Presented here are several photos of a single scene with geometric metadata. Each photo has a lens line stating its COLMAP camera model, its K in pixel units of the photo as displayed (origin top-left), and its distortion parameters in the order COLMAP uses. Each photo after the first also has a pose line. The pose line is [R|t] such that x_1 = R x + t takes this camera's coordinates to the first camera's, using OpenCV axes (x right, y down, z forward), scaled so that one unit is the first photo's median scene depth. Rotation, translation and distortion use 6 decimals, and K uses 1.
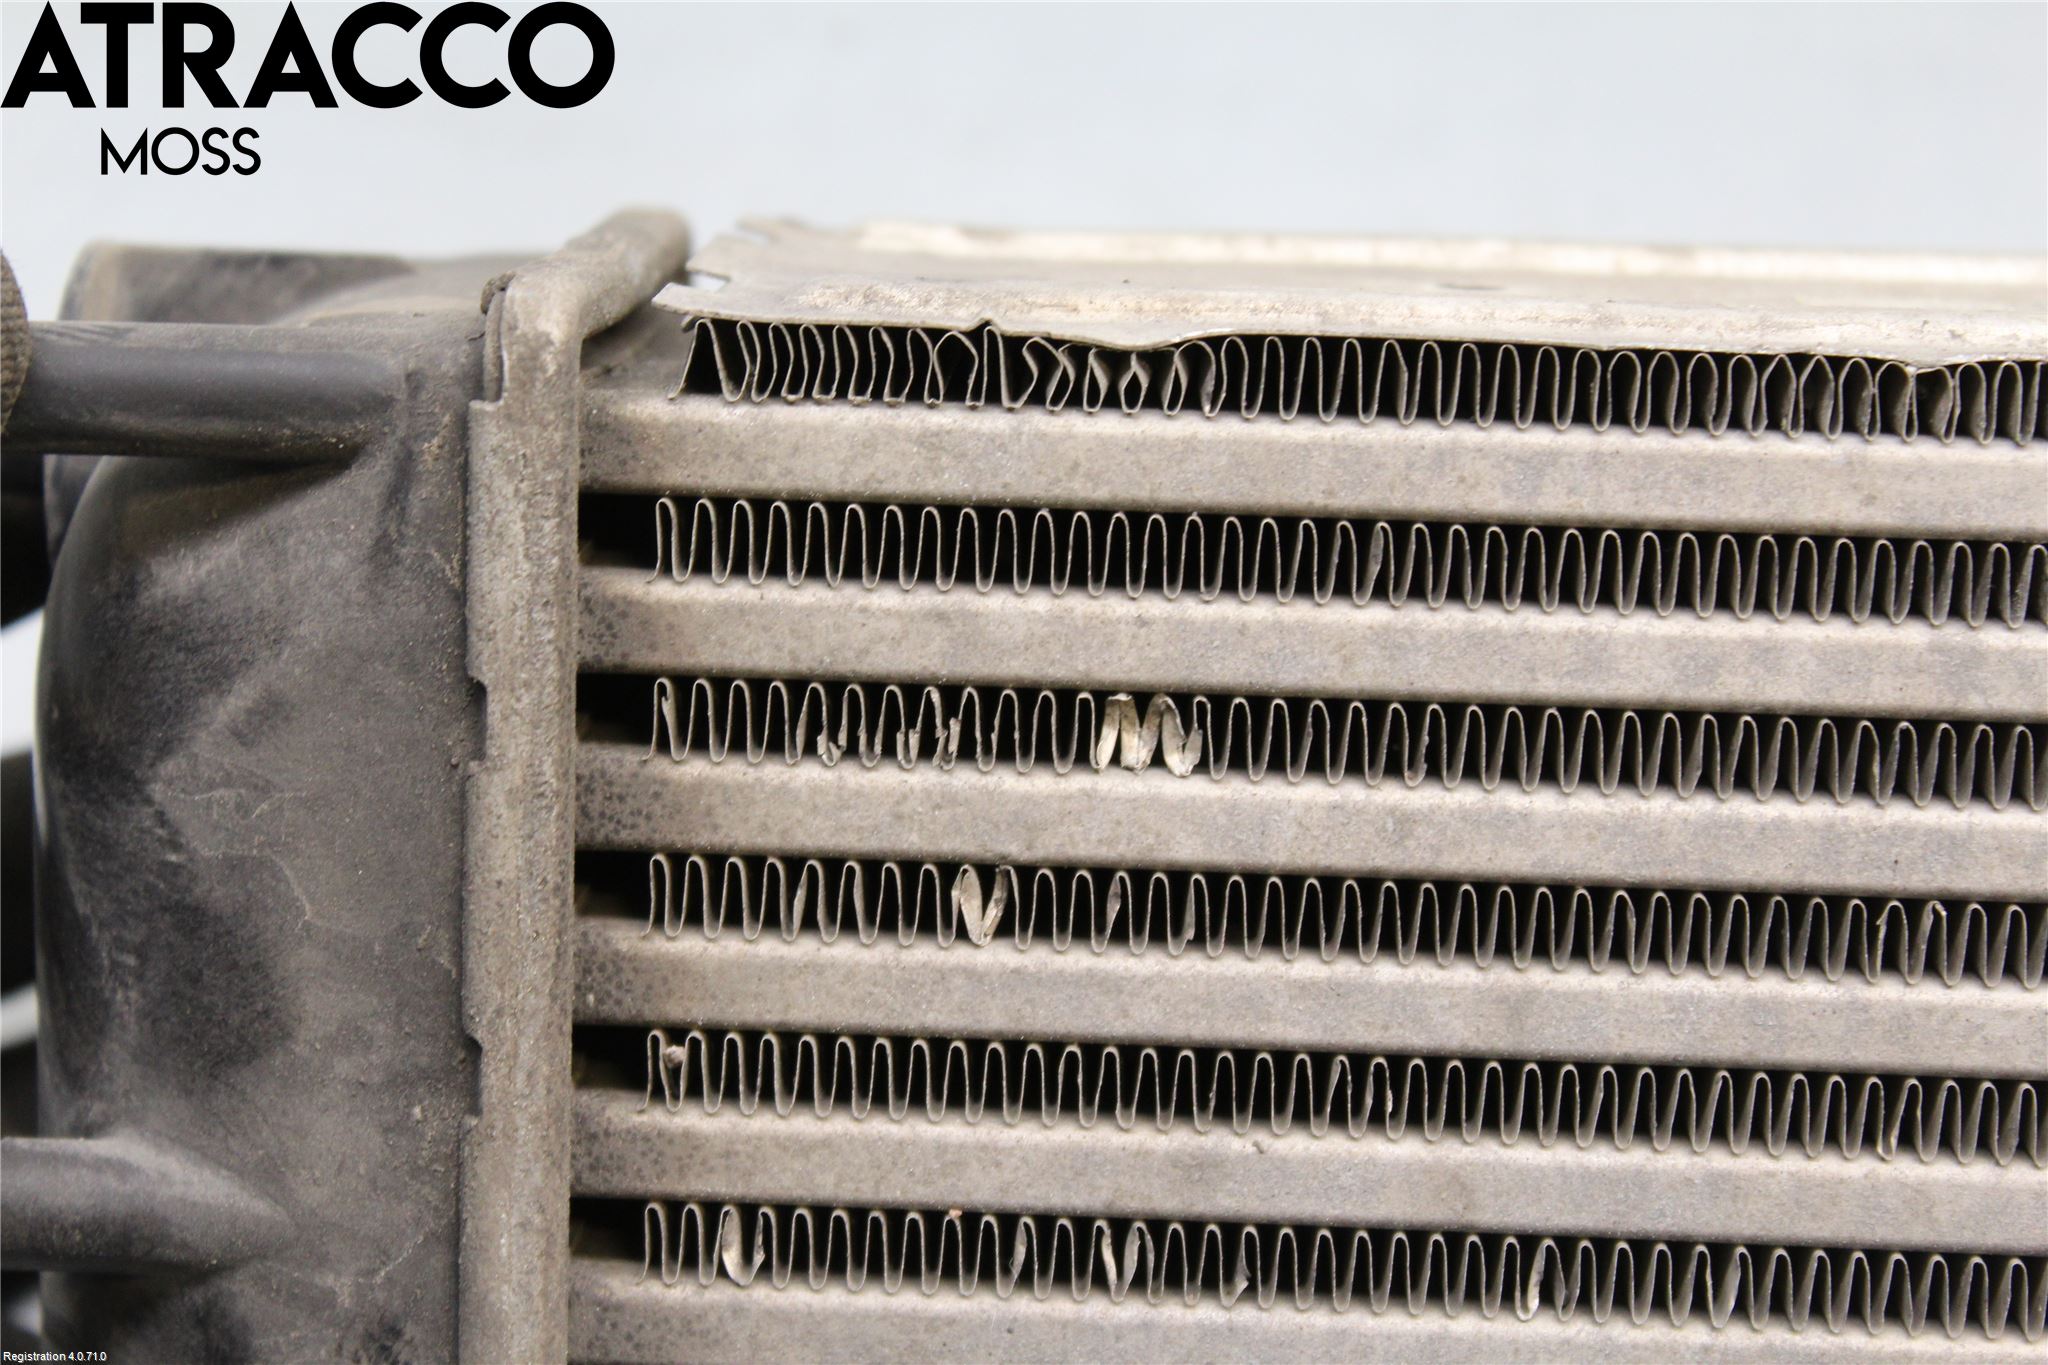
lens RADIAL K [[5235.6, 0, 1023.3], [0, 5235.6, 681.9], [0, 0, 1]] dist [-0.007420, 0.000000]
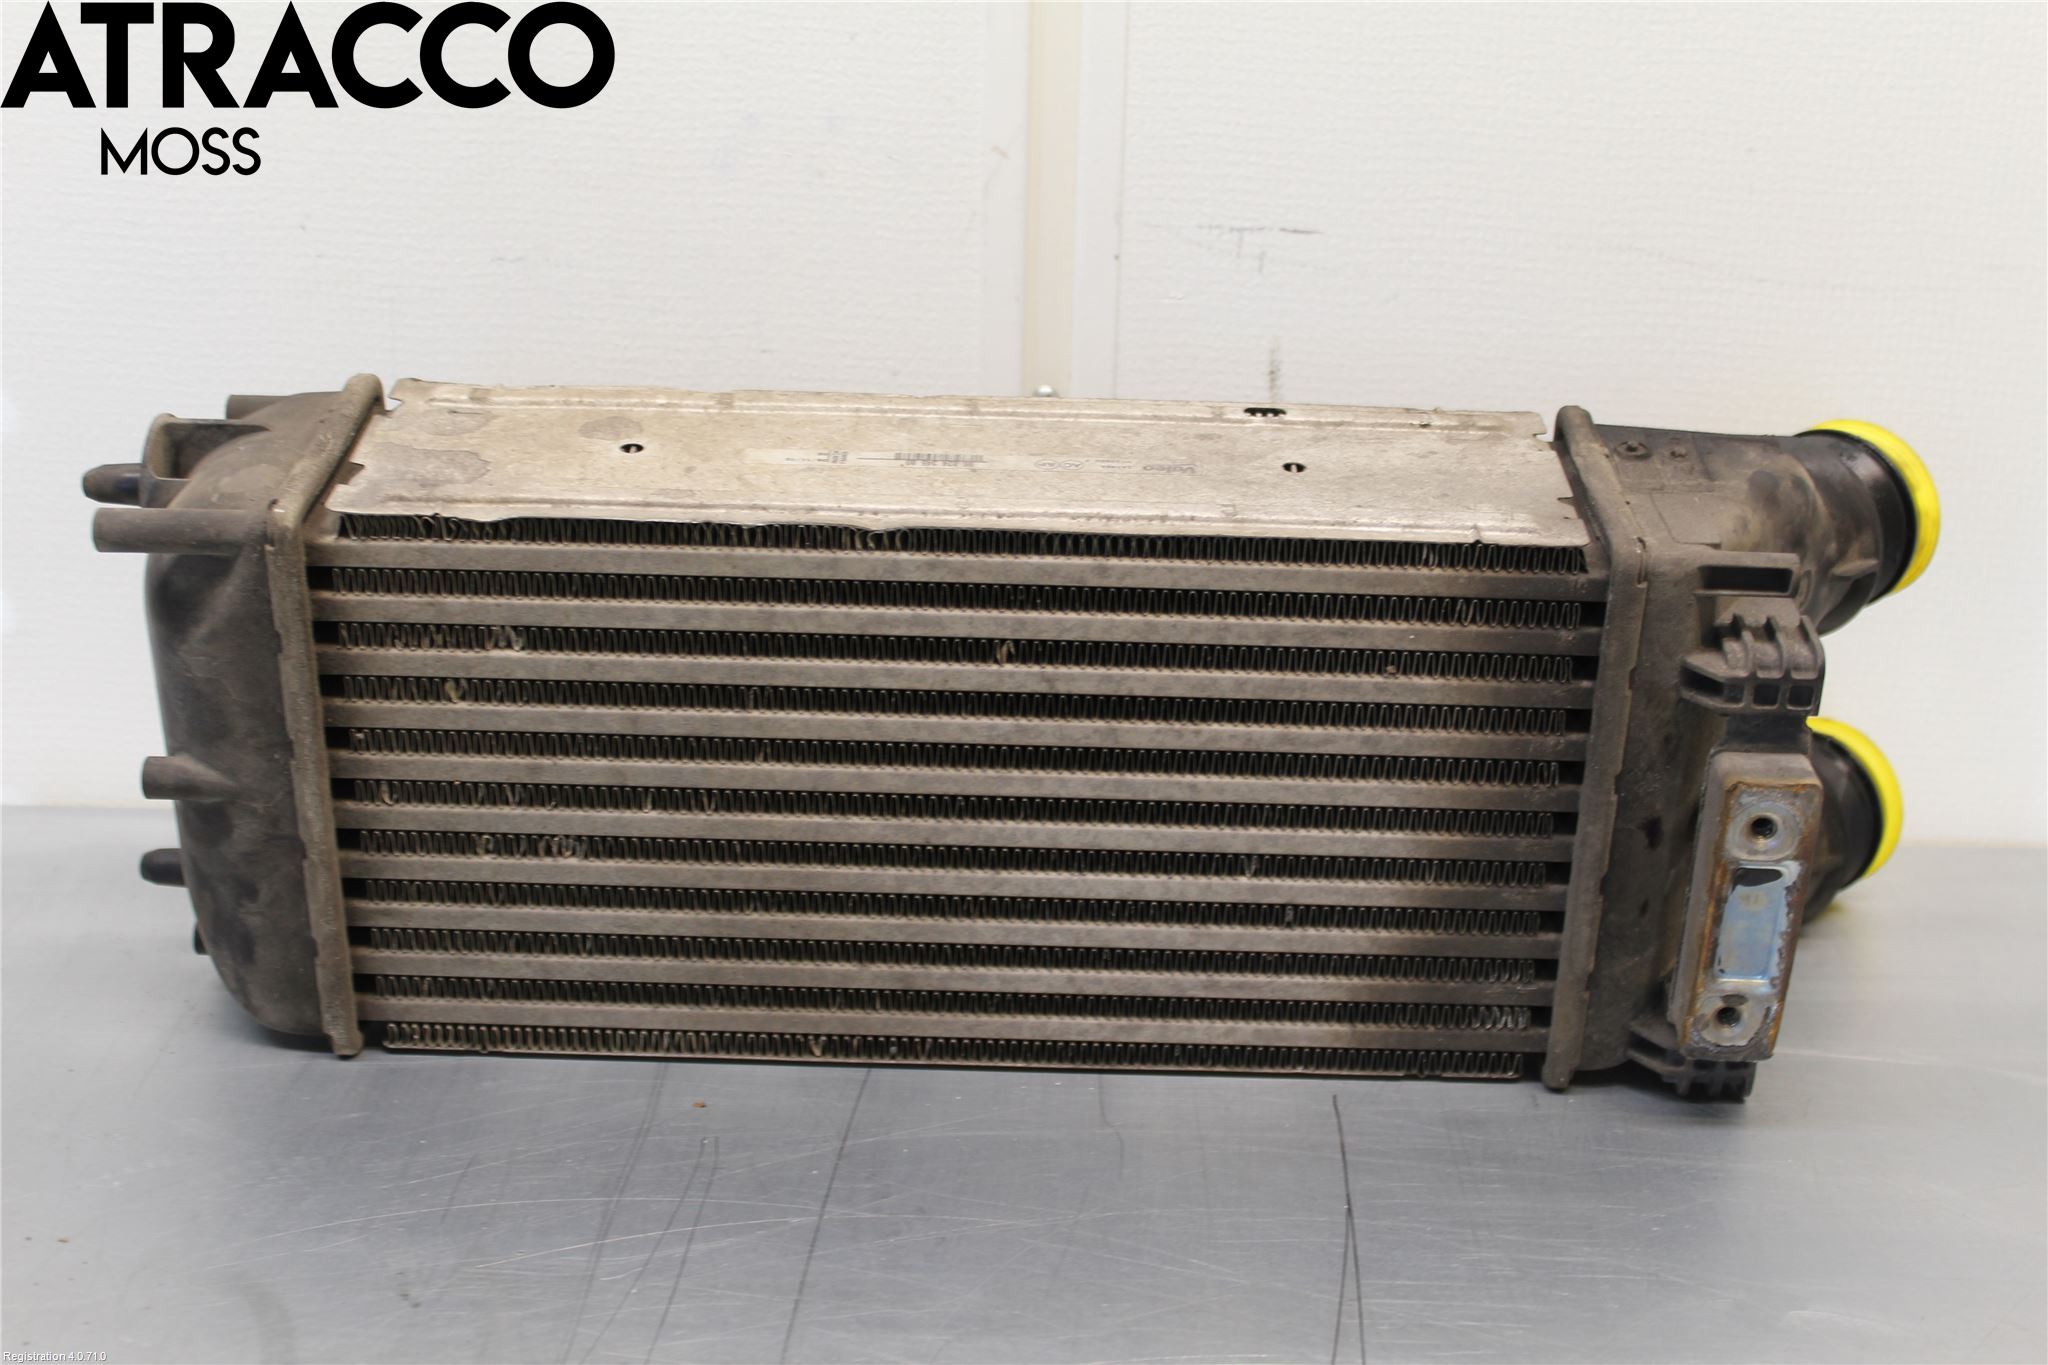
lens RADIAL K [[2834.7, 0, 1024.7], [0, 2834.7, 682.2], [0, 0, 1]] dist [-0.003630, 0.000000]
pose [[0.999724, -0.020390, 0.011645, 0.303048], [0.015791, 0.950849, 0.309251, -0.465103], [-0.017378, -0.308982, 0.950909, -0.562395]]
